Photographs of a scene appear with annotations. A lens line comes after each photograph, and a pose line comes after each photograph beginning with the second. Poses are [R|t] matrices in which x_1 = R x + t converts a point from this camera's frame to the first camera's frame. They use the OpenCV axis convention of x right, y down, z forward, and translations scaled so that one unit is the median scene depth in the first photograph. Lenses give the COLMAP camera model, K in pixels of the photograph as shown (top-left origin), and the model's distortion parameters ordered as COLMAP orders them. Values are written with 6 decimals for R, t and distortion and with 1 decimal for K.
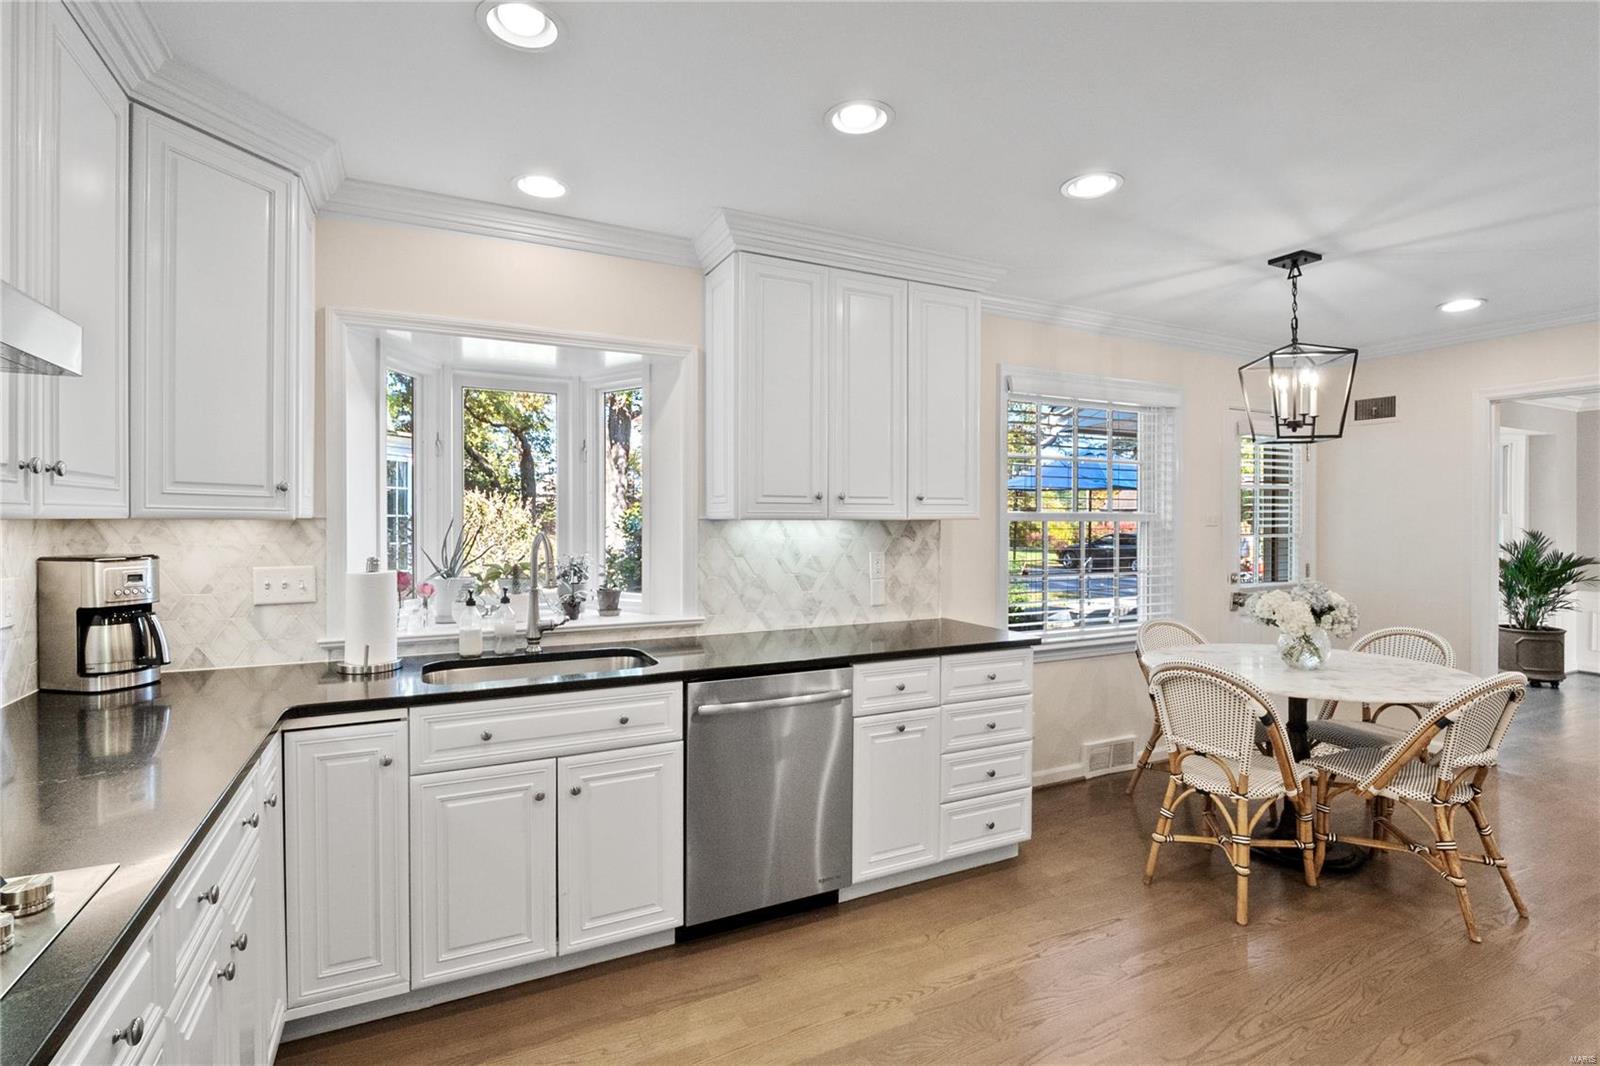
lens RADIAL K [[751.8, 0, 802.9], [0, 751.8, 526.8], [0, 0, 1]] dist [-0.009559, -0.002266]
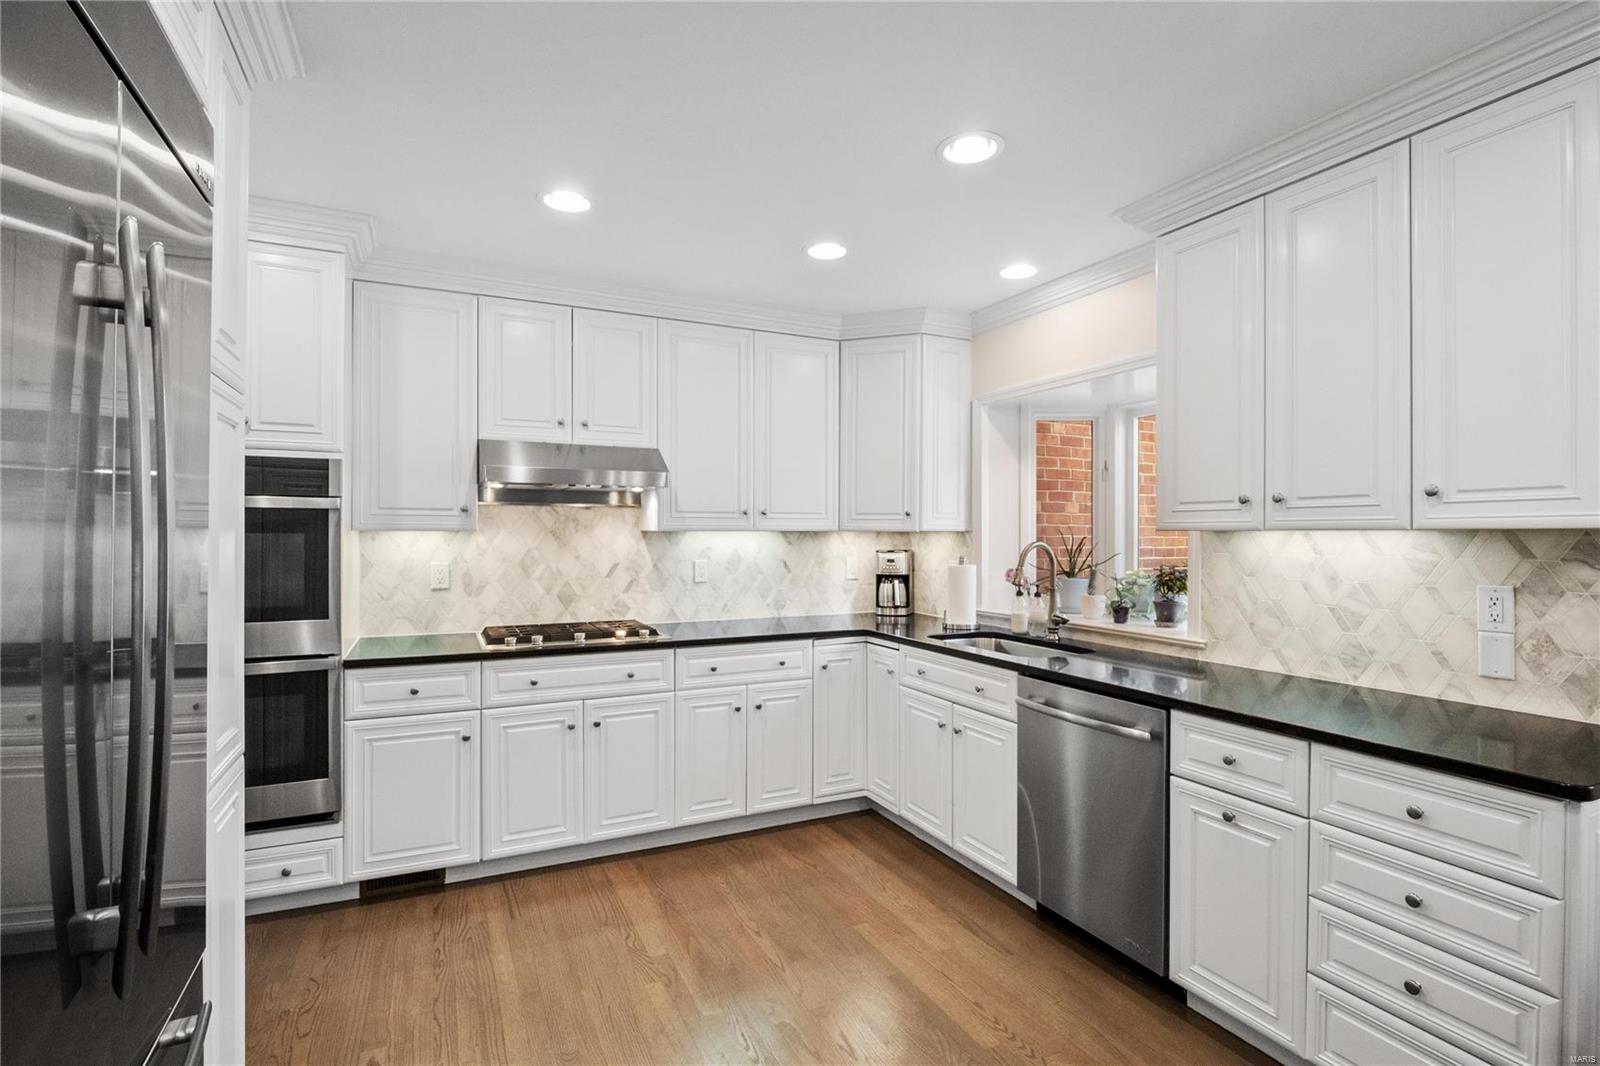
lens RADIAL K [[751.8, 0, 773.4], [0, 751.8, 524.8], [0, 0, 1]] dist [-0.009559, -0.002266]
pose [[-0.037793, -0.012872, -0.999203, 0.861022], [-0.011023, 0.999862, -0.012464, -0.000258], [0.999225, 0.010543, -0.037930, 0.576802]]
